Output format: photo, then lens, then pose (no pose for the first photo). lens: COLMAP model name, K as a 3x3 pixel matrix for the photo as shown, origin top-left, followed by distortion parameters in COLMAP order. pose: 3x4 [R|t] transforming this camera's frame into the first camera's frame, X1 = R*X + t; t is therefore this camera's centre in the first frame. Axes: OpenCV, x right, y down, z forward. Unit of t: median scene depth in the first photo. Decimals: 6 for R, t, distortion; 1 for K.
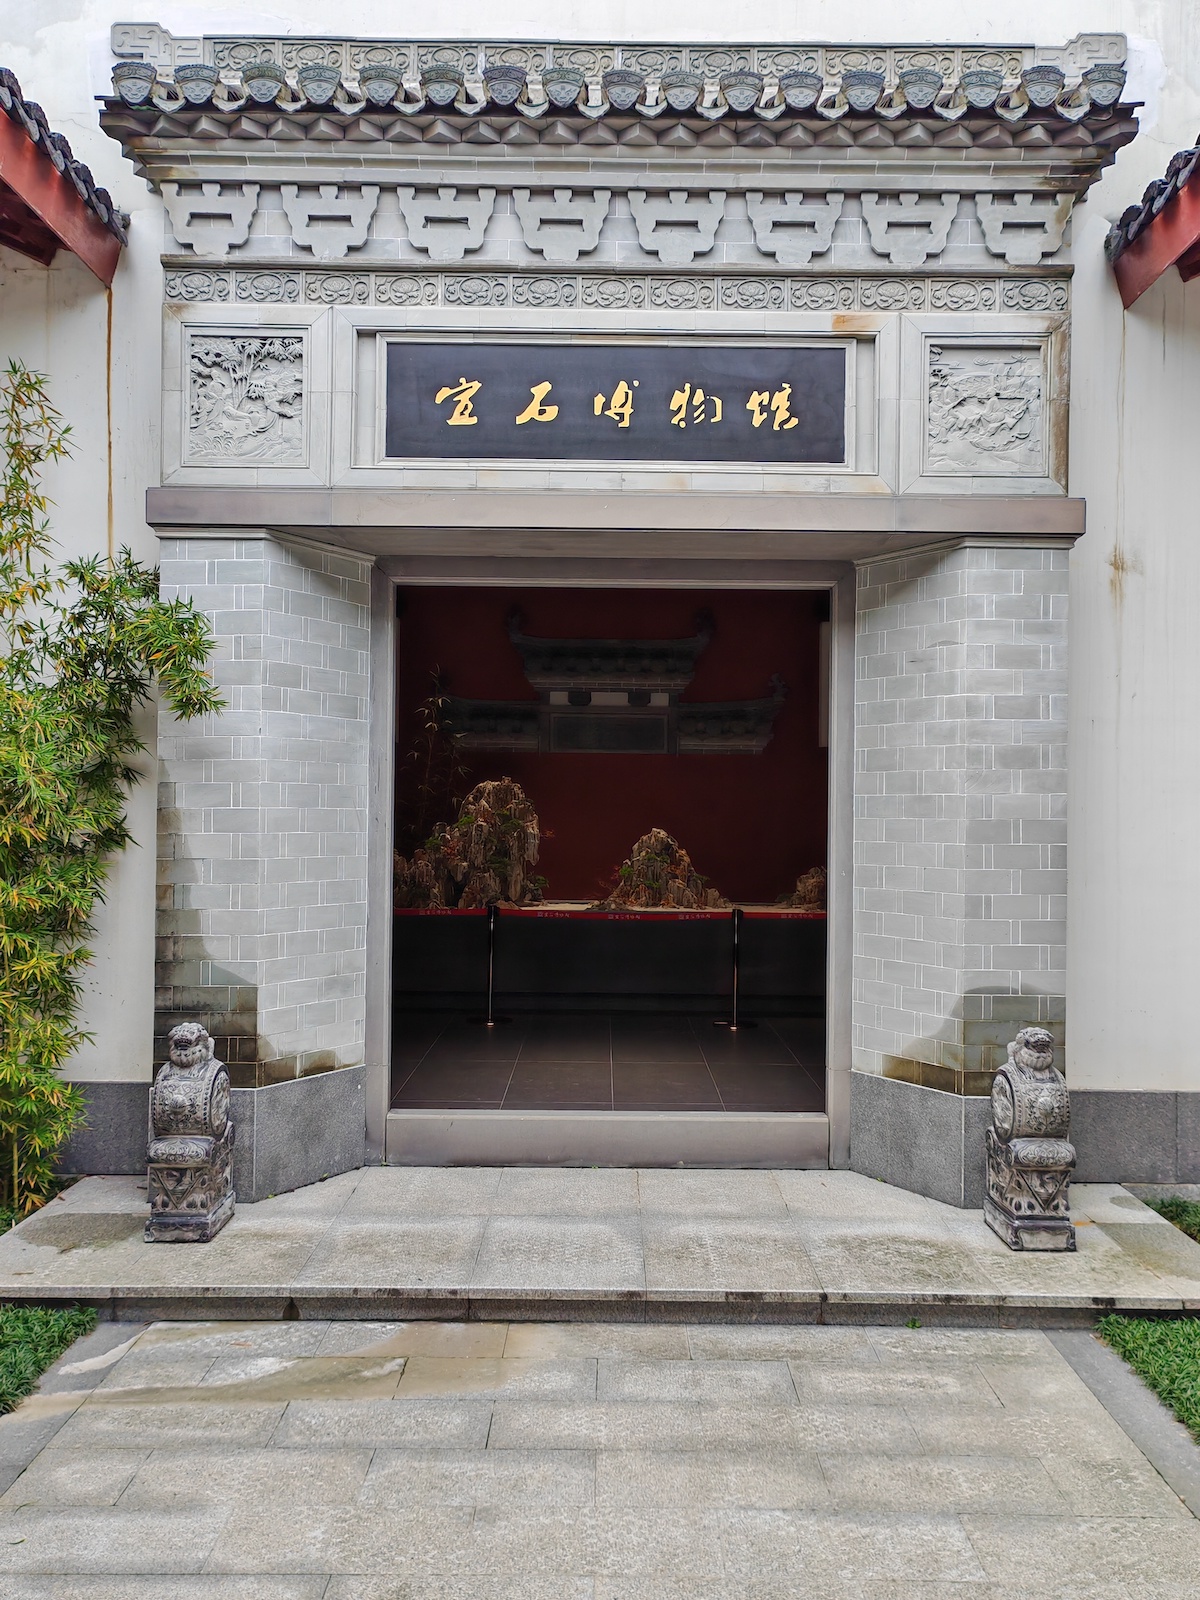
lens RADIAL K [[1398.6, 0, 599.5], [0, 1398.6, 801.2], [0, 0, 1]] dist [0.001625, 0.000030]
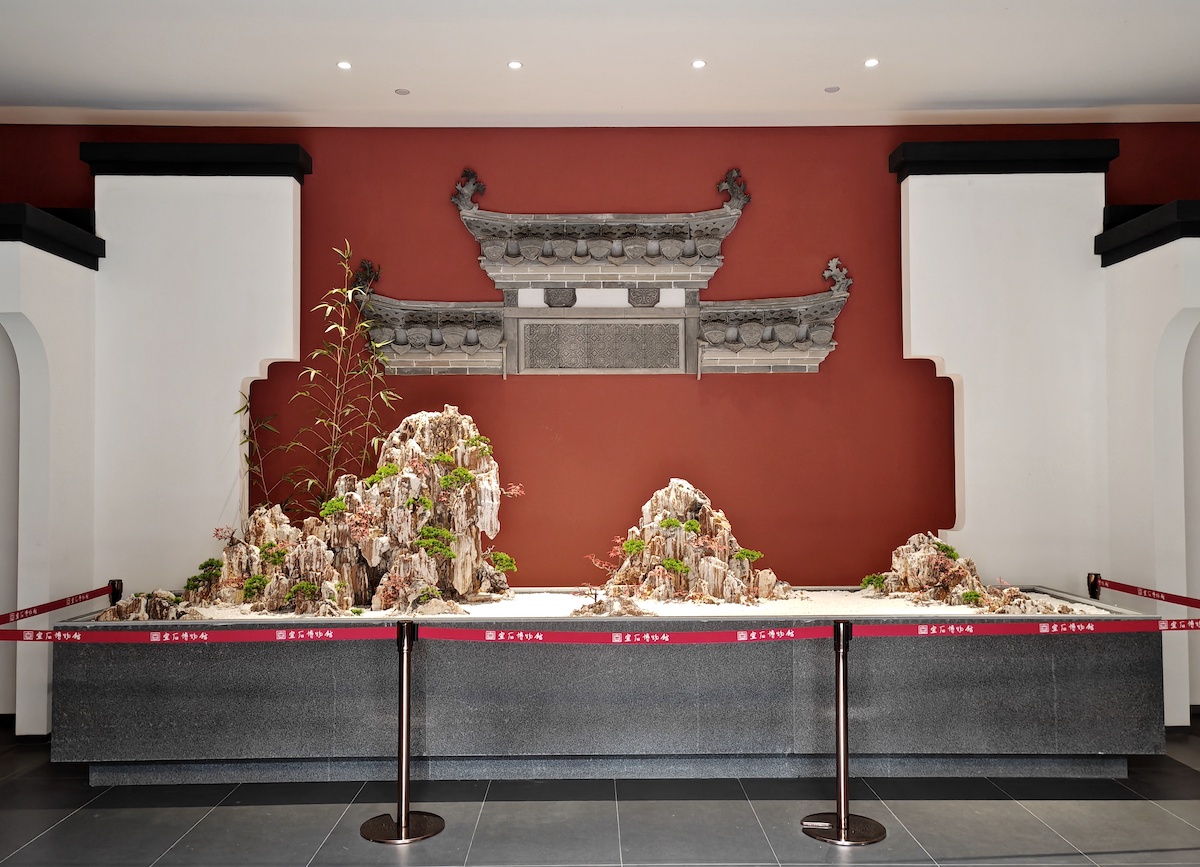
lens RADIAL K [[1094.6, 0, 601.8], [0, 1094.6, 435.3], [0, 0, 1]] dist [-0.009346, 0.000000]
pose [[0.999771, -0.015701, 0.014536, -0.002289], [0.015970, 0.999700, -0.018563, 0.007747], [-0.014240, 0.018791, 0.999722, 0.478031]]
